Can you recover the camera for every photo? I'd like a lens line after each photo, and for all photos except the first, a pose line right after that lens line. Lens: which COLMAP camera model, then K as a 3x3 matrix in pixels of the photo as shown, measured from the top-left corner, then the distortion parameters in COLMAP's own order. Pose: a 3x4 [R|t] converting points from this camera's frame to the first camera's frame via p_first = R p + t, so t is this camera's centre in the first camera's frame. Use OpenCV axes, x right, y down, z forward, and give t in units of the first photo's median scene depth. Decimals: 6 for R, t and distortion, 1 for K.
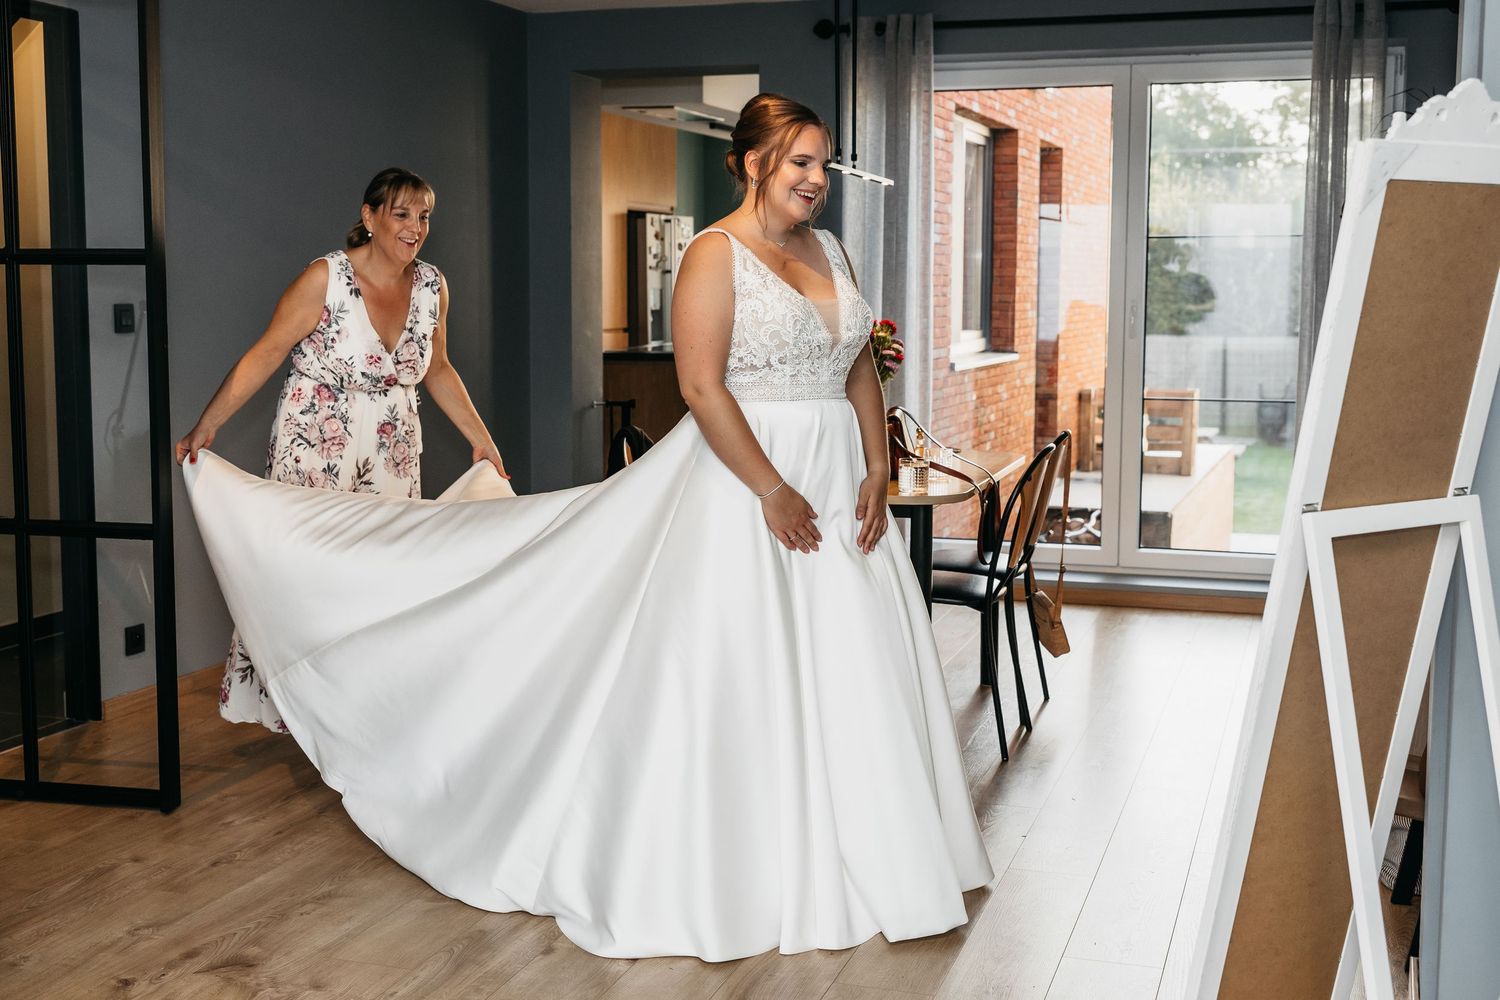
lens RADIAL K [[1781.8, 0, 761.8], [0, 1781.8, 508.3], [0, 0, 1]] dist [0.005167, 0.000000]
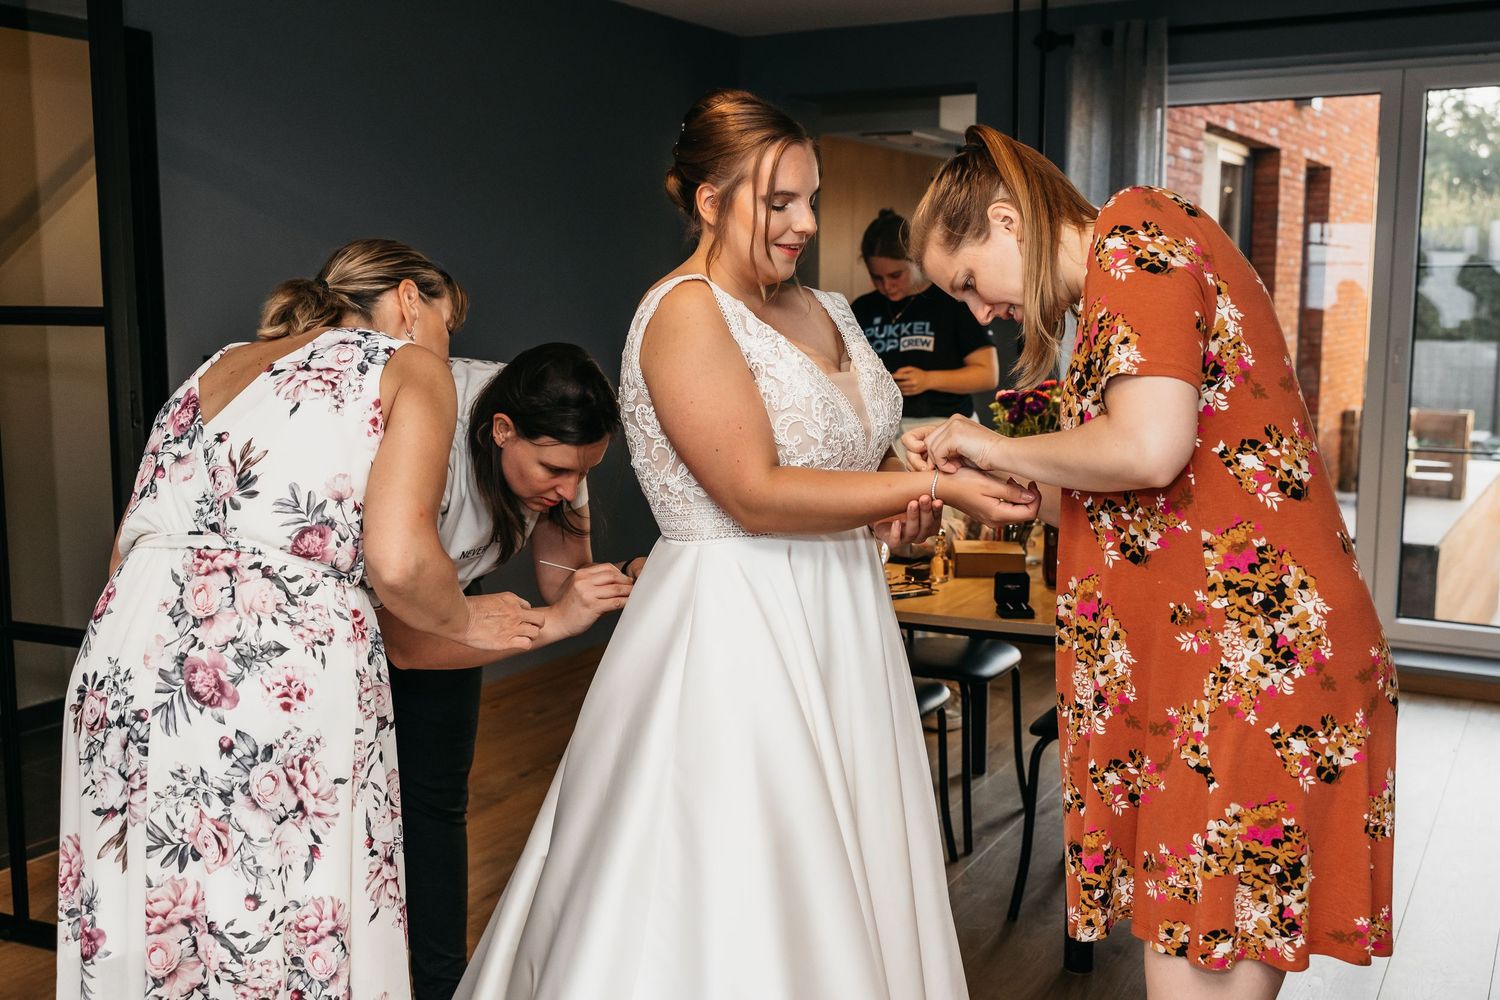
lens RADIAL K [[1562.4, 0, 736.2], [0, 1562.4, 503.7], [0, 0, 1]] dist [0.011882, 0.000000]
pose [[0.980421, 0.026591, -0.195109, 0.023460], [-0.024970, 0.999630, 0.010762, -0.020259], [0.195323, -0.005679, 0.980723, 0.101215]]
